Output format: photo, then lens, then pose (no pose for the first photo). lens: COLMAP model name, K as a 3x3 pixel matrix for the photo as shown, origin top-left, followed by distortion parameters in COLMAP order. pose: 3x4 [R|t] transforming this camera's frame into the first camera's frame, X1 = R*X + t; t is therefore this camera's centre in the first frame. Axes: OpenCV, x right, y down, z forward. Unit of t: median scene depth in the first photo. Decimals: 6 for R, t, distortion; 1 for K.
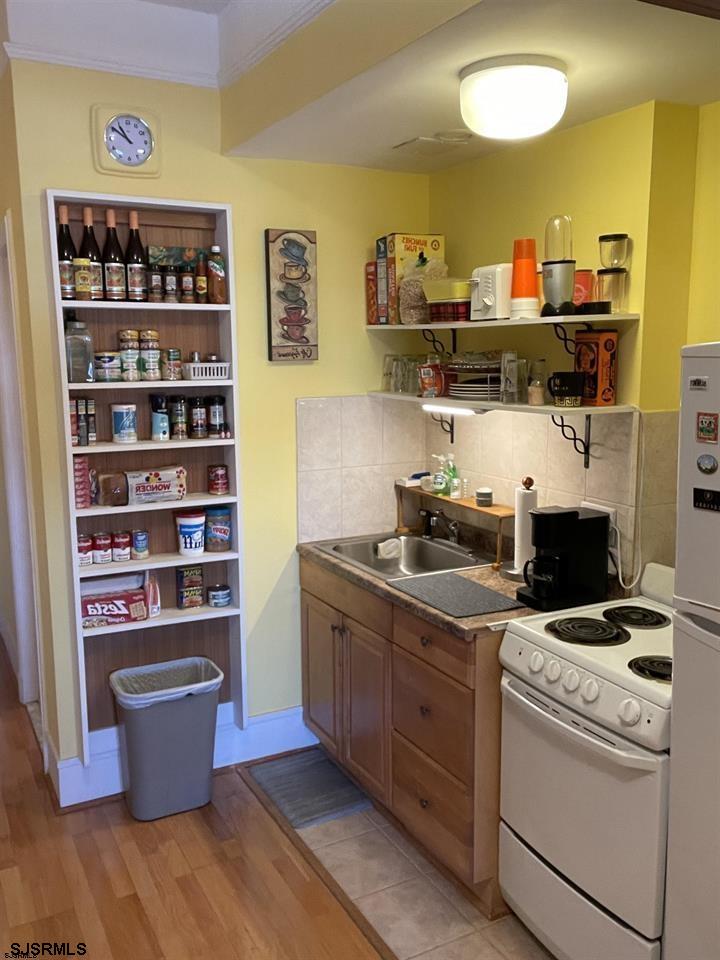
lens RADIAL K [[835.4, 0, 360.5], [0, 835.4, 482.2], [0, 0, 1]] dist [0.019892, -0.002039]
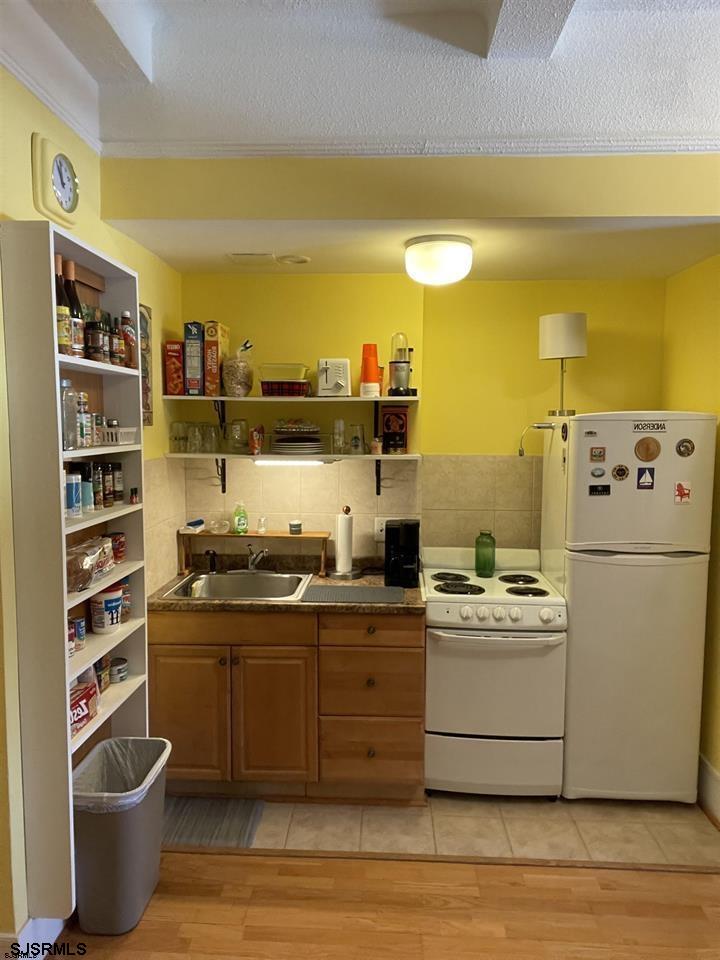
lens RADIAL K [[640.0, 0, 358.9], [0, 640.0, 479.9], [0, 0, 1]] dist [0.022572, -0.054606]
pose [[0.513022, -0.069298, 0.855573, -0.697468], [0.132562, 0.991174, 0.000793, -0.046816], [-0.848077, 0.113010, 0.517681, 0.394147]]
